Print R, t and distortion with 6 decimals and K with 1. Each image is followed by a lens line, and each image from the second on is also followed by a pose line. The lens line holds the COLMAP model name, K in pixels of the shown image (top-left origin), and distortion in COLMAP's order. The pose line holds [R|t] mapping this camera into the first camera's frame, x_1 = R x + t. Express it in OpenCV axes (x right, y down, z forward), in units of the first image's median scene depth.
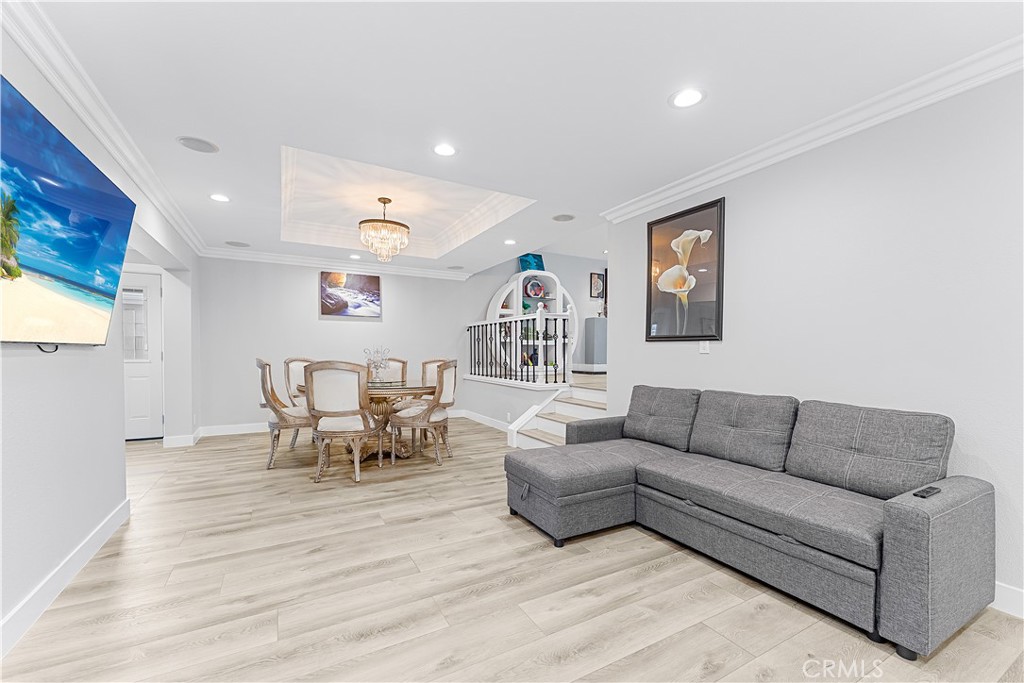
lens RADIAL K [[415.4, 0, 497.8], [0, 415.4, 360.5], [0, 0, 1]] dist [-0.004719, -0.000159]
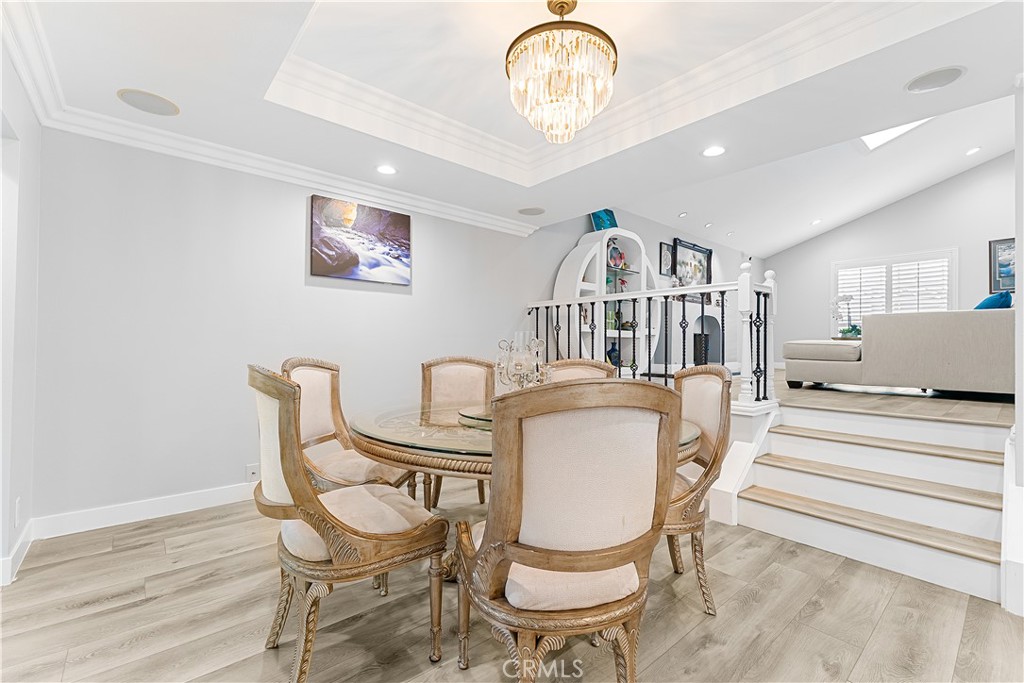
lens RADIAL K [[440.7, 0, 504.7], [0, 440.7, 342.3], [0, 0, 1]] dist [-0.002432, -0.000002]
pose [[0.977516, 0.009808, 0.210634, -0.284983], [-0.004211, 0.999627, -0.027001, -0.009944], [-0.210821, 0.025507, 0.977192, 0.377039]]
